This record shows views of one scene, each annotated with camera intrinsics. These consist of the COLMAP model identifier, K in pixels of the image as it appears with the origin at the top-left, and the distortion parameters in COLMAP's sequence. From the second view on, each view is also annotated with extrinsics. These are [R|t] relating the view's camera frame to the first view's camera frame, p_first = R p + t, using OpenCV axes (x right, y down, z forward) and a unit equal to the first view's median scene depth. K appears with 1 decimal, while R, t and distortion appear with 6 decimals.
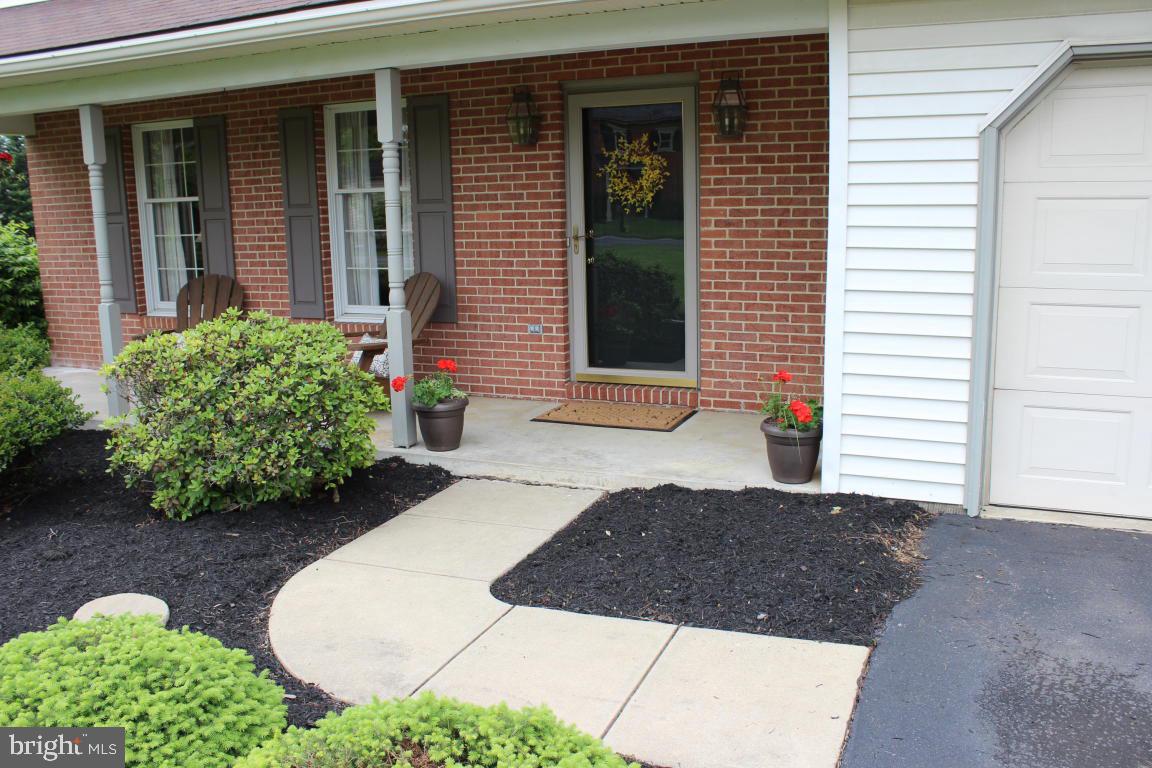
lens RADIAL K [[978.9, 0, 577.4], [0, 978.9, 388.9], [0, 0, 1]] dist [-0.143079, 0.112458]
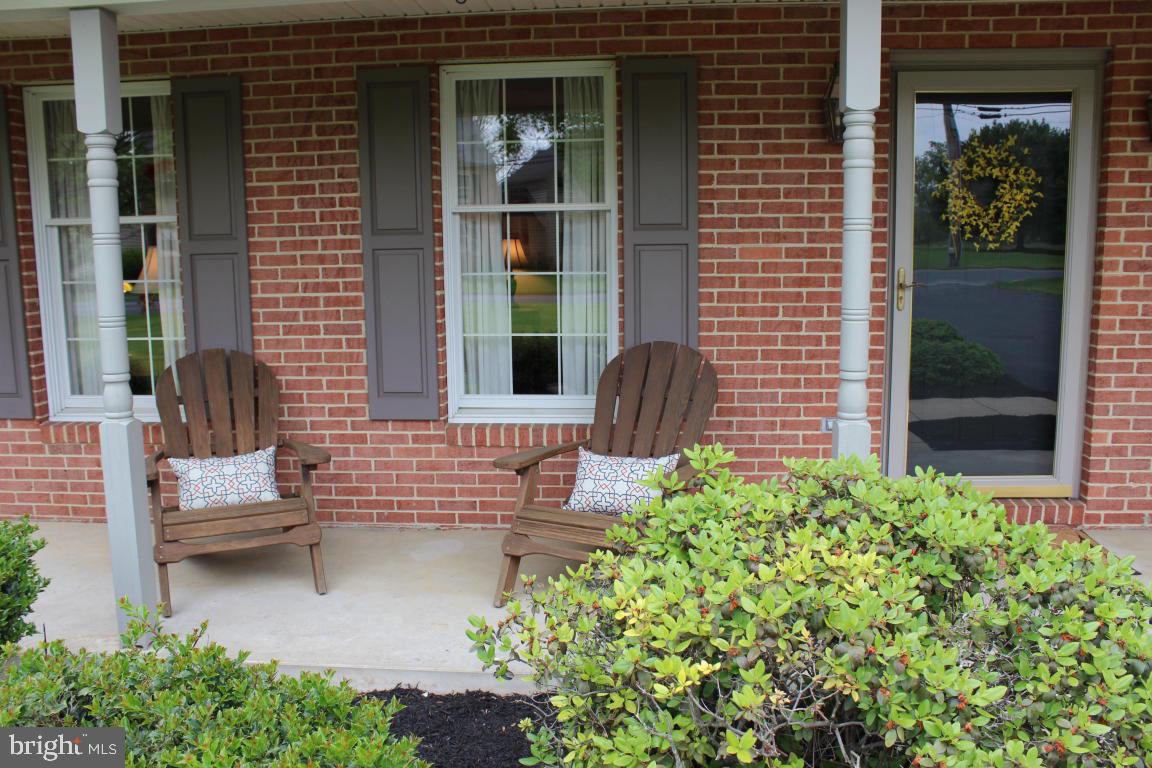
lens RADIAL K [[978.9, 0, 565.6], [0, 978.9, 381.7], [0, 0, 1]] dist [-0.143079, 0.112458]
pose [[0.943983, -0.042865, 0.327199, -0.424349], [0.056917, 0.997817, -0.033486, -0.078650], [-0.325049, 0.050233, 0.944362, 0.444867]]
